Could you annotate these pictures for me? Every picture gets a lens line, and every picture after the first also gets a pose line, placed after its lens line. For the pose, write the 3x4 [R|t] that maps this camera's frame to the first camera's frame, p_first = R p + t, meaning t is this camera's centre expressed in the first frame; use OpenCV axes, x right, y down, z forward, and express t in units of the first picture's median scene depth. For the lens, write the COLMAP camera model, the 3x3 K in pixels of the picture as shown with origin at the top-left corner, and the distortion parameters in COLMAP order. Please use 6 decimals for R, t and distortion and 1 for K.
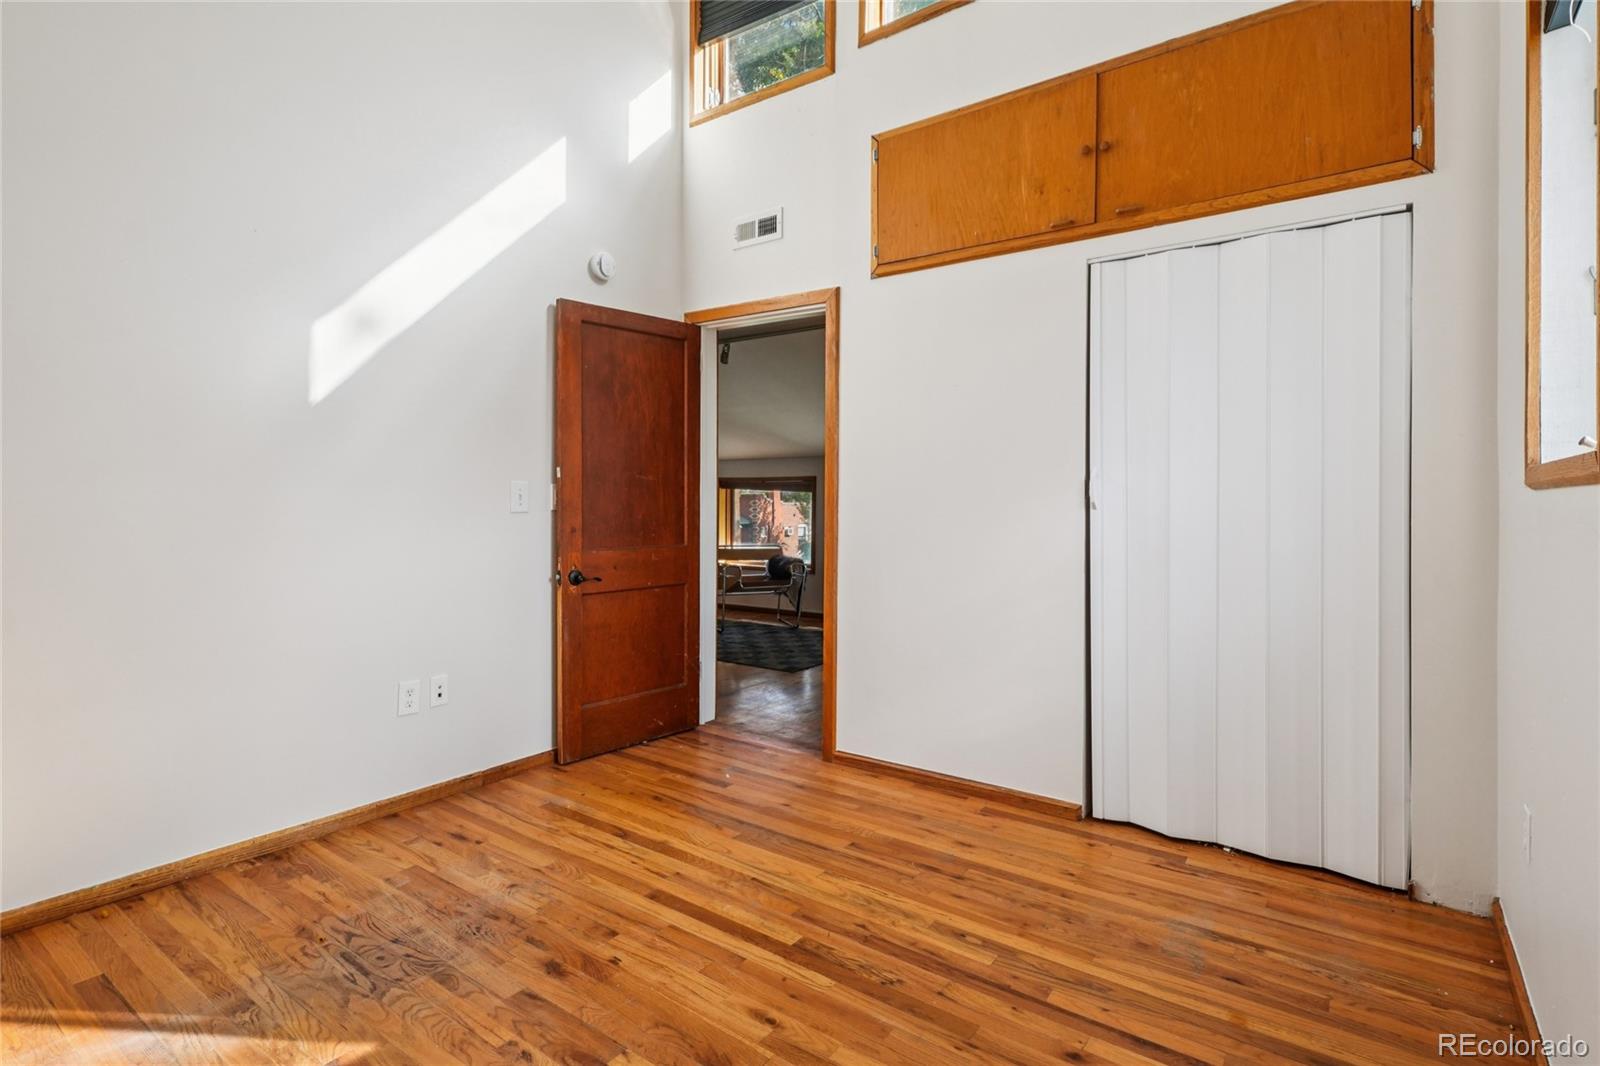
lens RADIAL K [[789.2, 0, 800.0], [0, 789.2, 533.0], [0, 0, 1]] dist [0.174224, 0.000044]
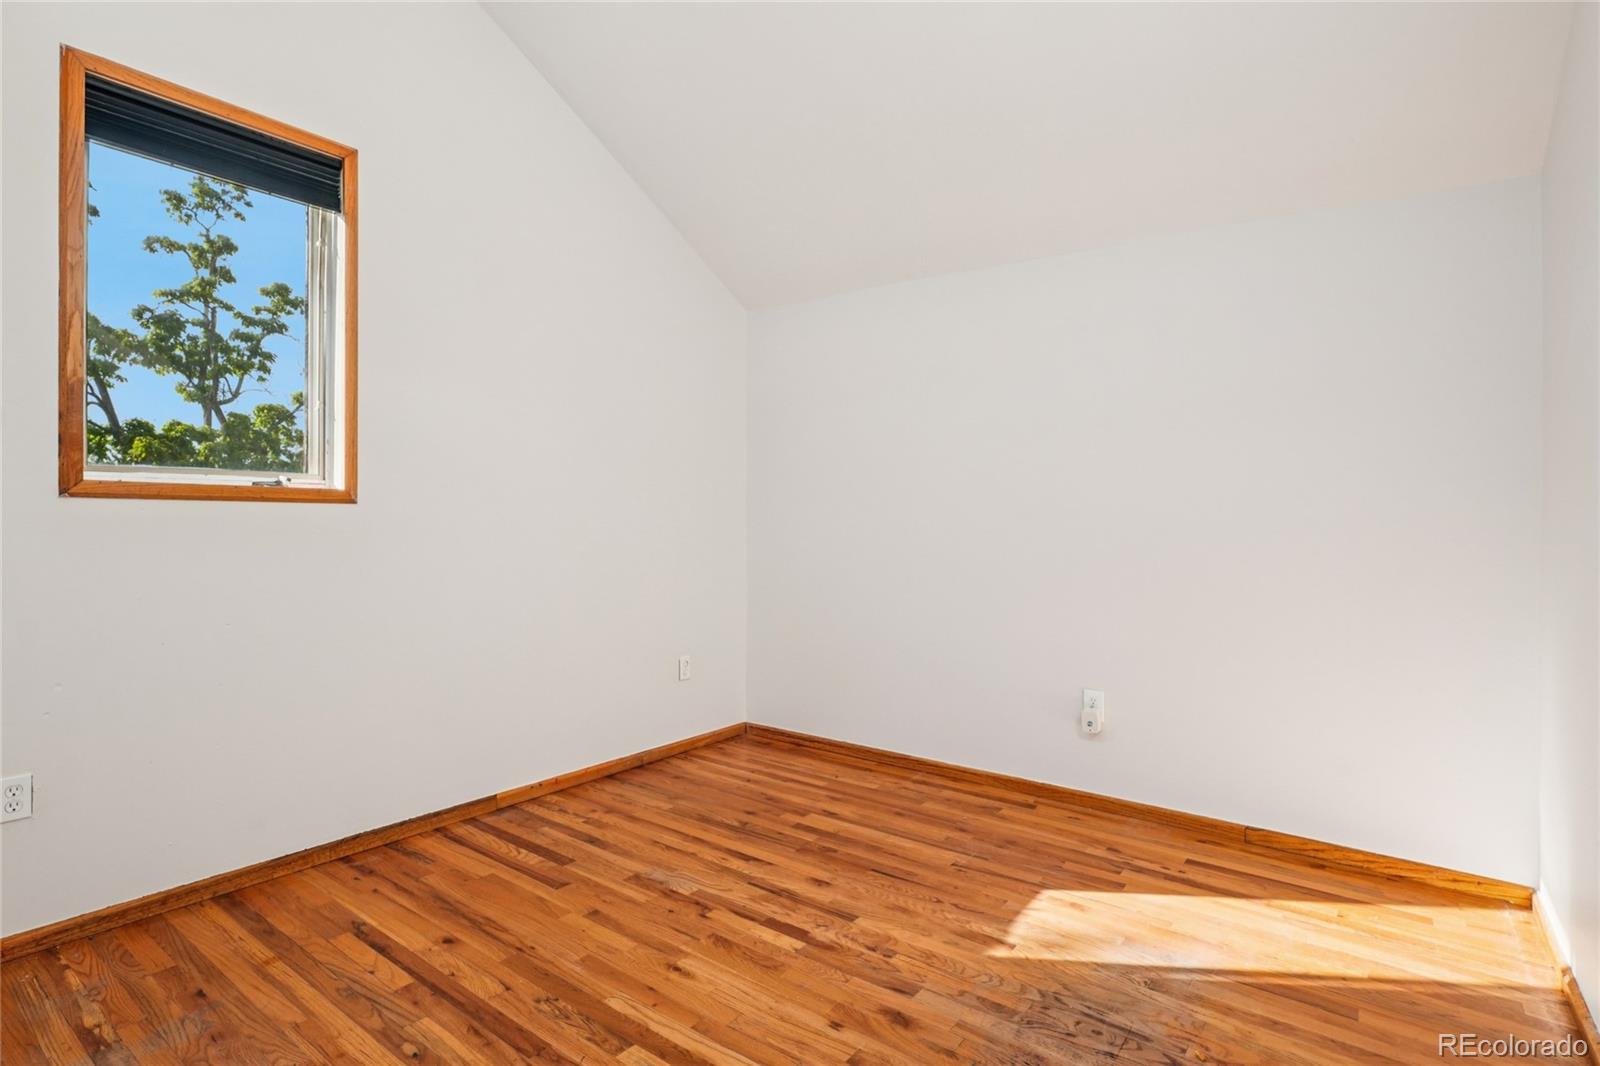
lens RADIAL K [[792.8, 0, 807.8], [0, 792.8, 529.9], [0, 0, 1]] dist [-0.000556, -0.000312]
pose [[-0.999919, -0.010588, 0.007057, -0.198931], [-0.010213, 0.998636, 0.051206, -0.068494], [-0.007590, 0.051130, -0.998663, 1.895439]]
